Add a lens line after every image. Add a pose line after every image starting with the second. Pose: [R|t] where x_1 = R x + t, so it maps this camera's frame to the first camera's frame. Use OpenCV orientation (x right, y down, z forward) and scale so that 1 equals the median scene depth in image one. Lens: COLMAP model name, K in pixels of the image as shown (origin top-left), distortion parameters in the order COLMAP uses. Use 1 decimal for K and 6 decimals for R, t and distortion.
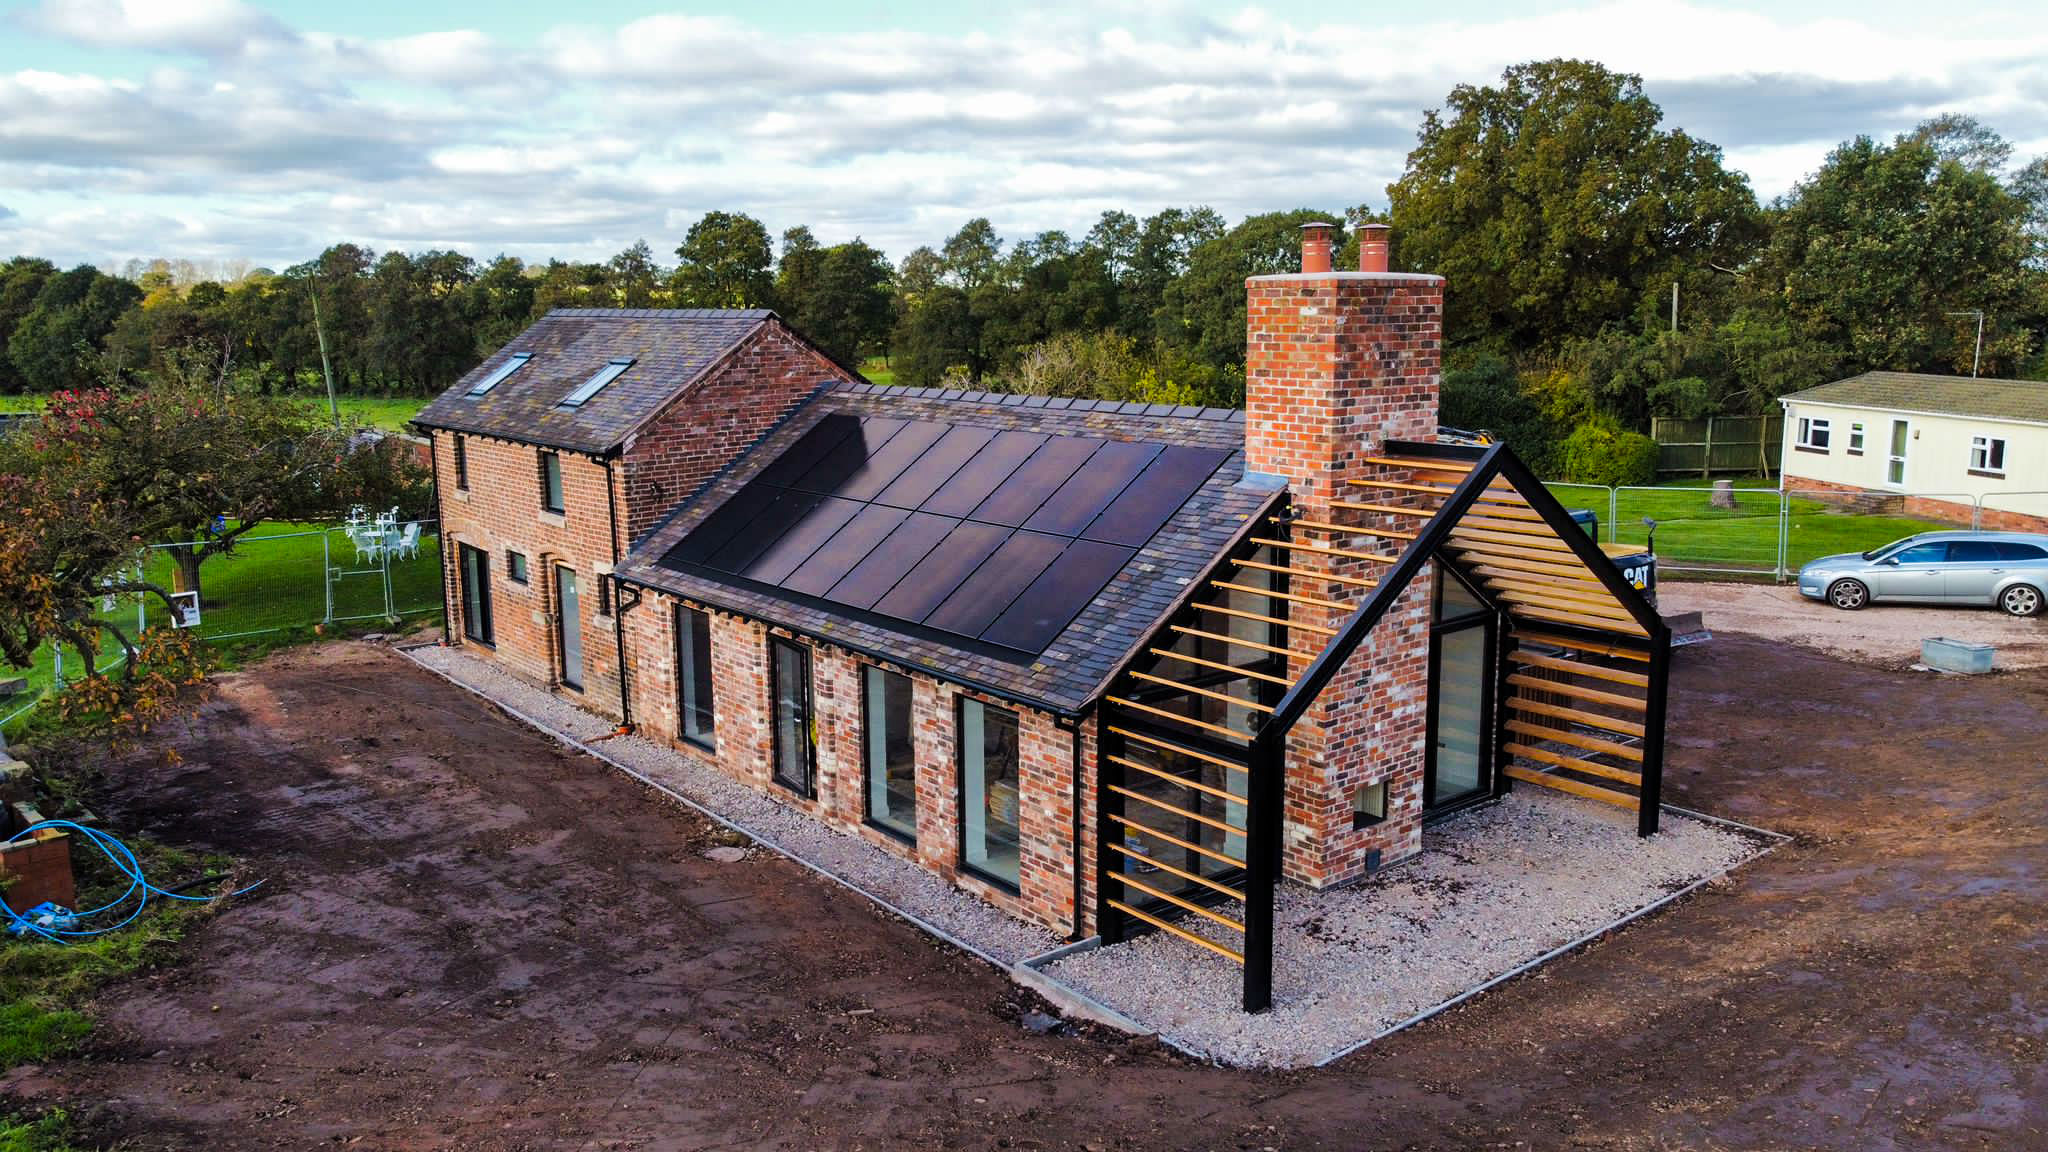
lens RADIAL K [[1556.3, 0, 1026.2], [0, 1556.3, 579.0], [0, 0, 1]] dist [-0.006892, 0.074223]
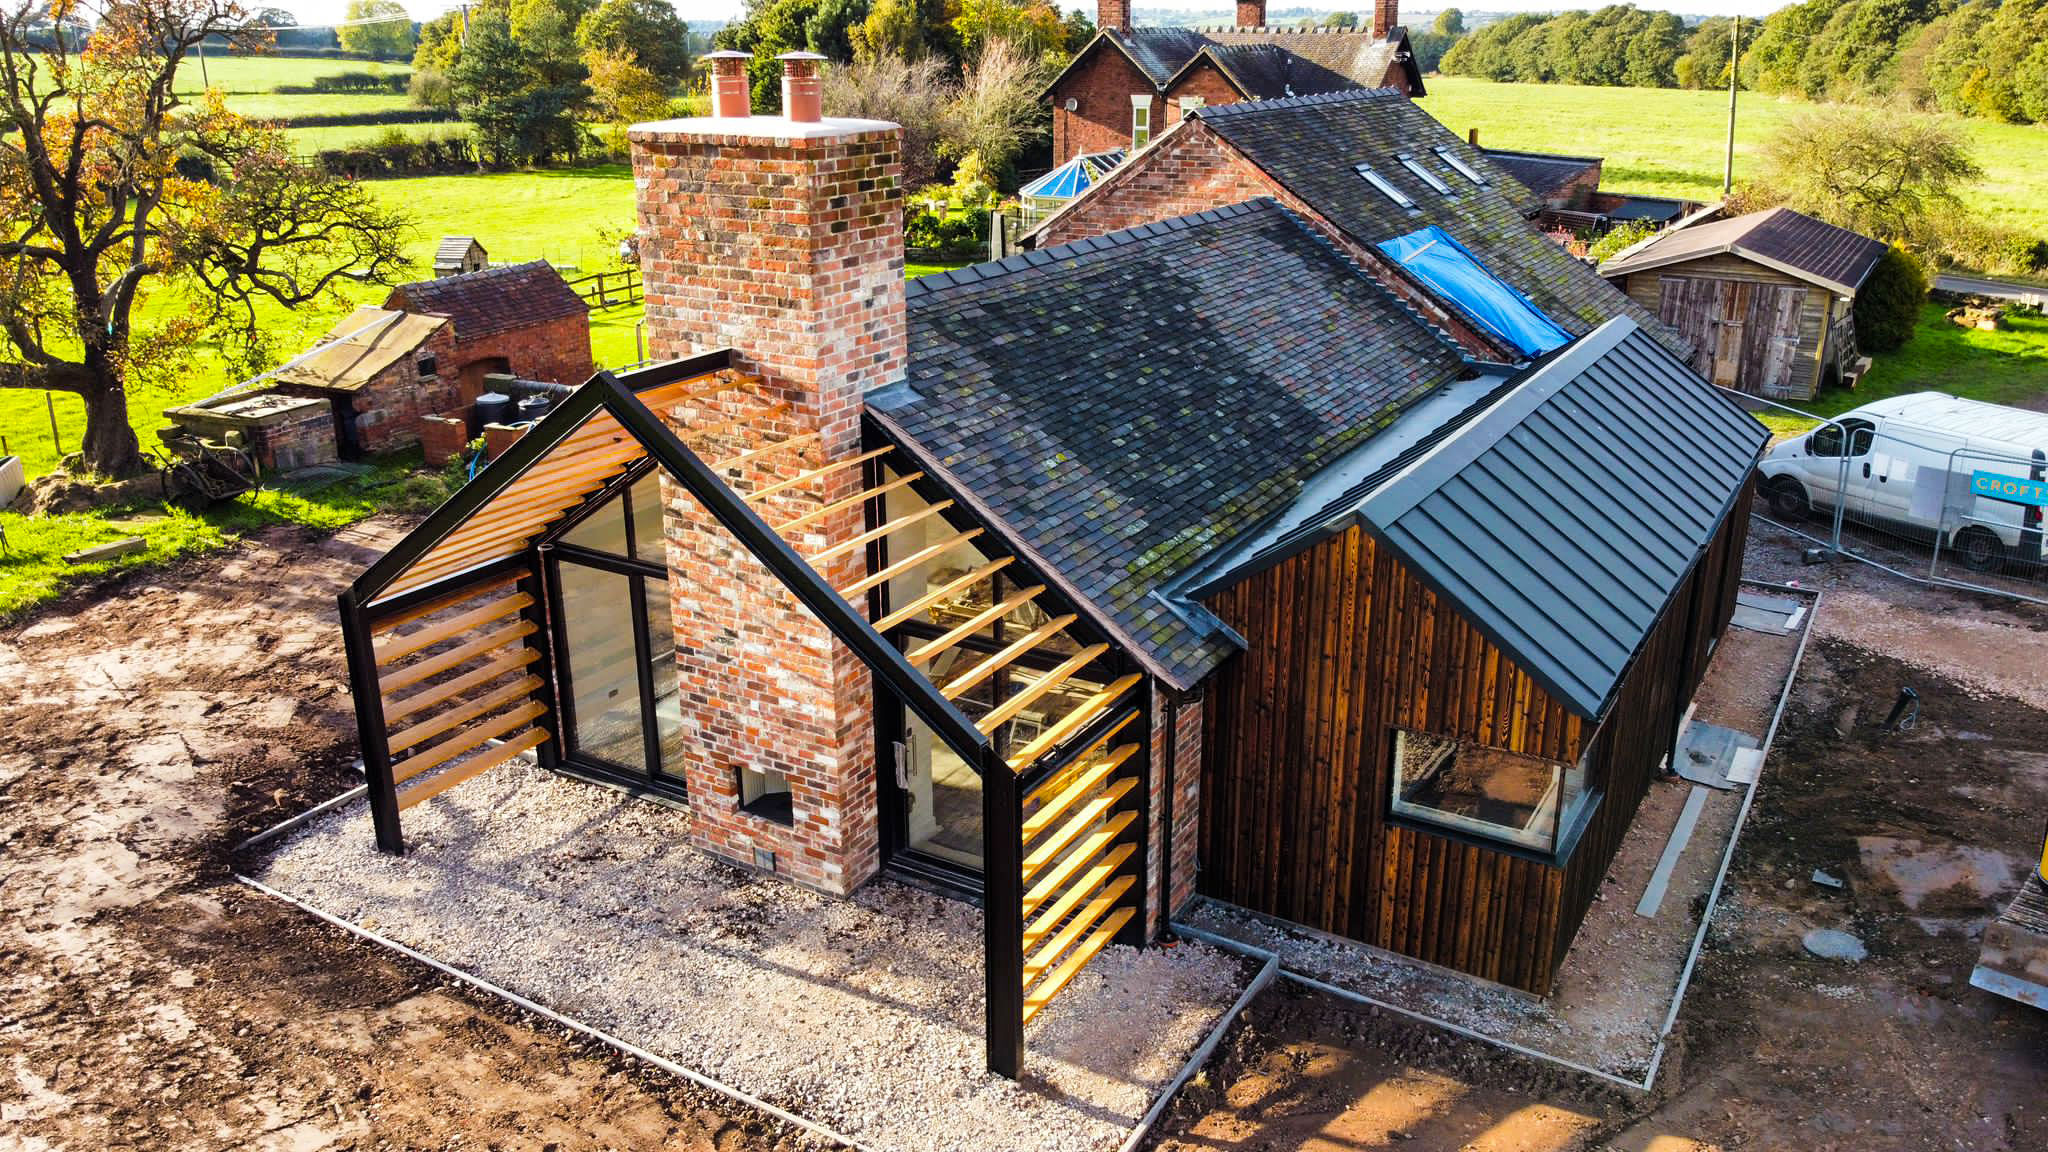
lens RADIAL K [[1556.3, 0, 1025.9], [0, 1556.3, 573.0], [0, 0, 1]] dist [-0.006892, 0.074223]
pose [[0.327956, 0.319422, -0.889052, 0.720373], [-0.164684, 0.946023, 0.279142, -0.161425], [0.930228, 0.054866, 0.362858, 0.627171]]
